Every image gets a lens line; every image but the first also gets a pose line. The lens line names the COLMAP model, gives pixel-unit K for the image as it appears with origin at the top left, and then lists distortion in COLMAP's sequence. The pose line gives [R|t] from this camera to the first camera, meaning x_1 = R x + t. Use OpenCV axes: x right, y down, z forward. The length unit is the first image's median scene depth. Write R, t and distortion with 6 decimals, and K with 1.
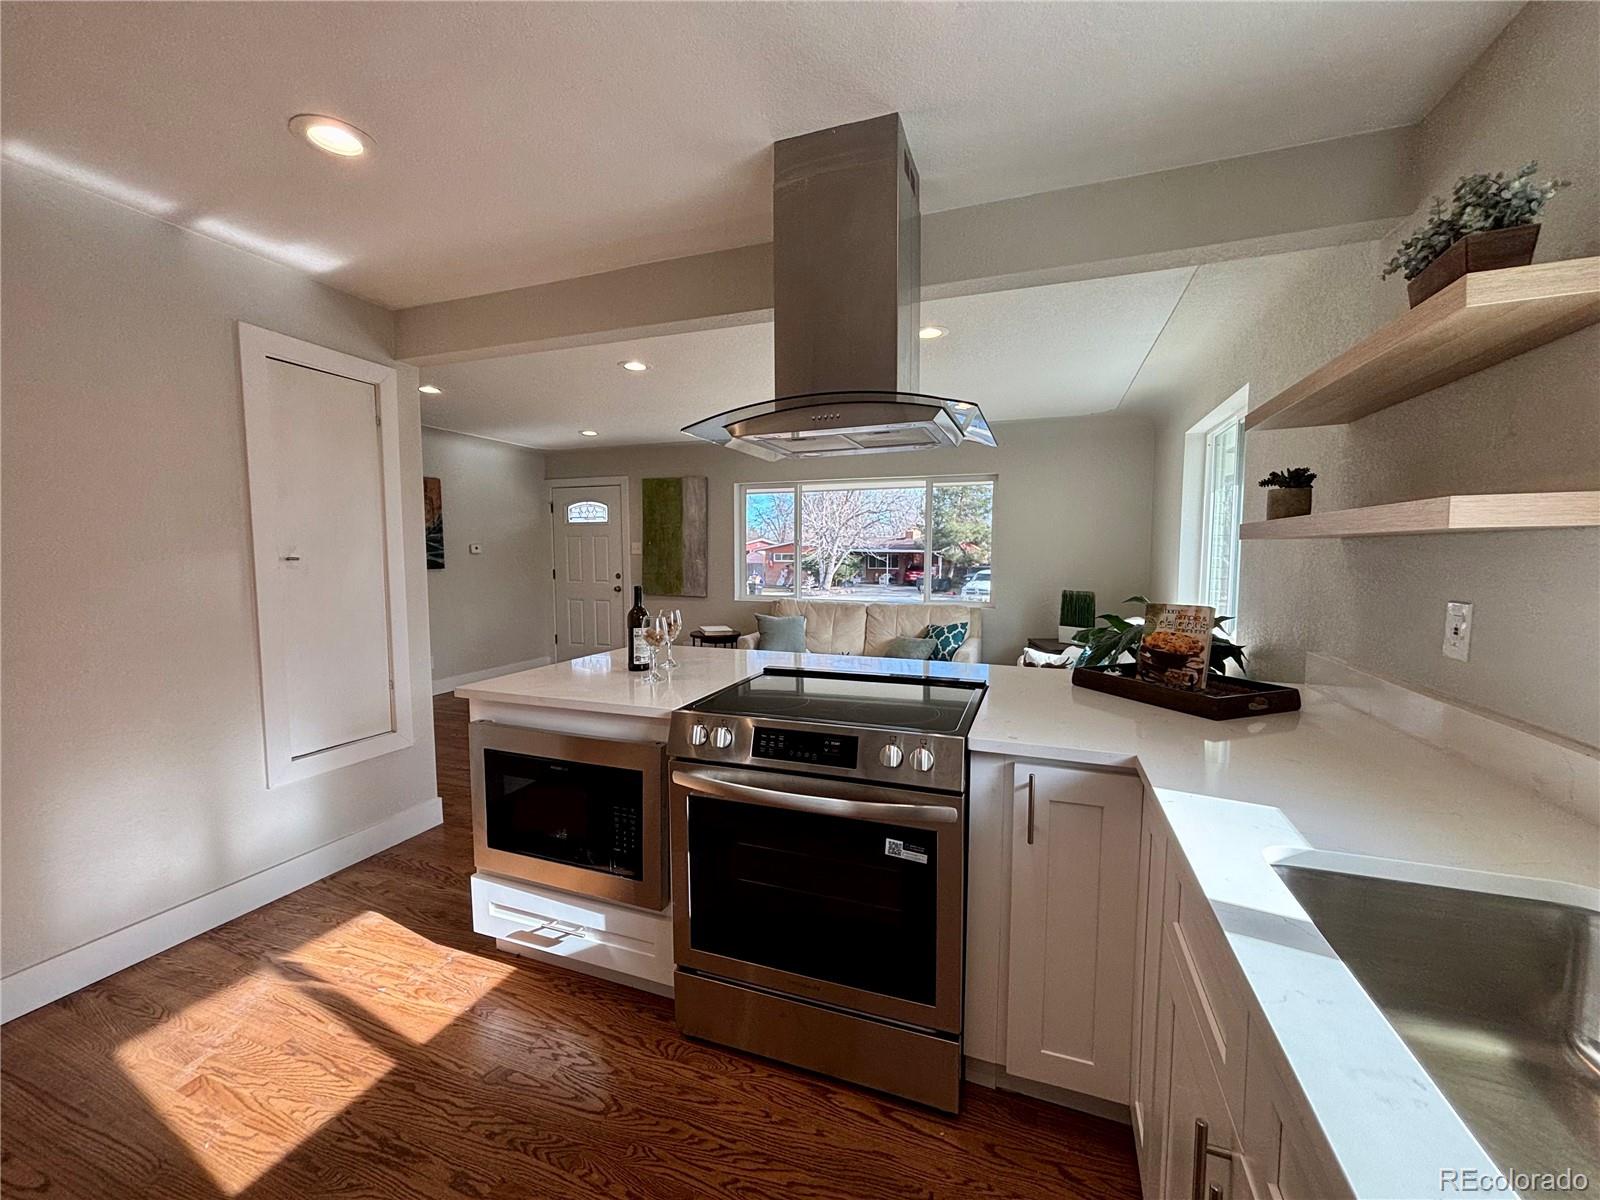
lens RADIAL K [[640.2, 0, 795.6], [0, 640.2, 608.7], [0, 0, 1]] dist [0.001419, 0.000206]
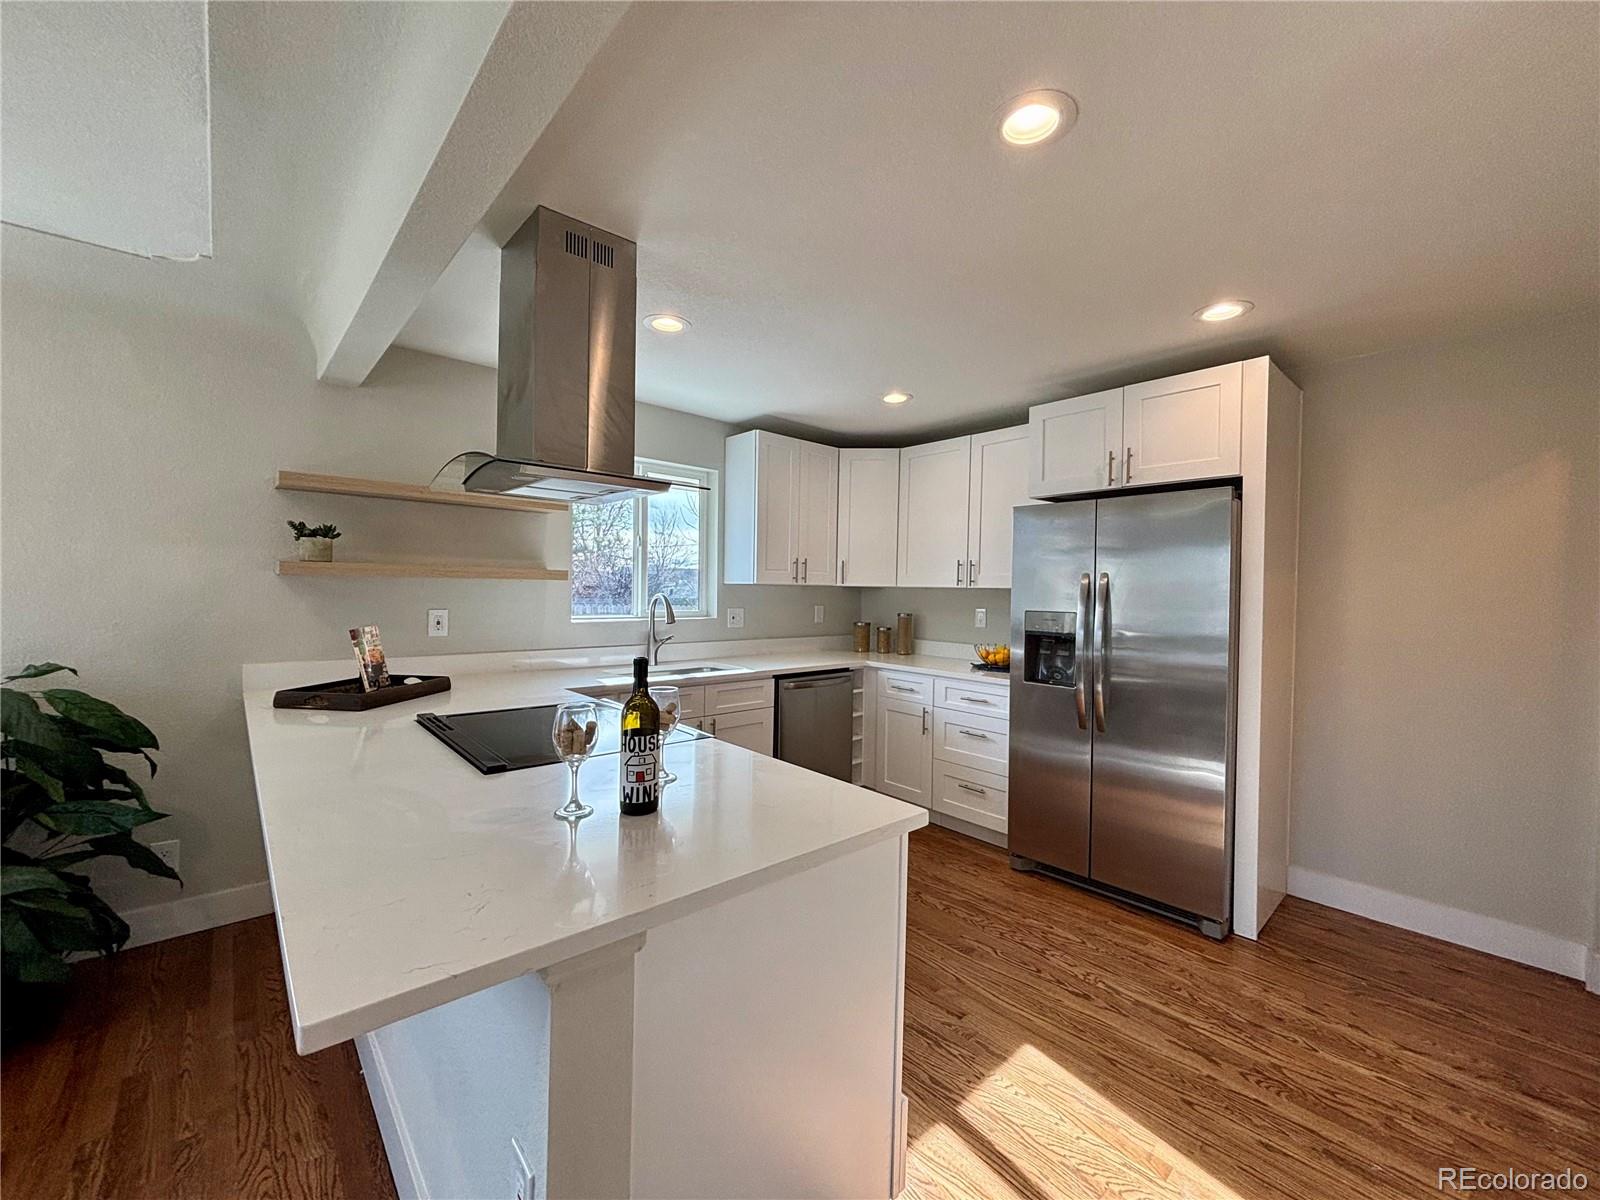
lens RADIAL K [[644.4, 0, 800.0], [0, 644.4, 600.0], [0, 0, 1]] dist [-0.001195, -0.000148]
pose [[-0.887318, -0.025496, 0.460452, -0.237398], [0.021936, 0.995007, 0.097366, -0.051384], [-0.460635, 0.096495, -0.882329, 0.538220]]
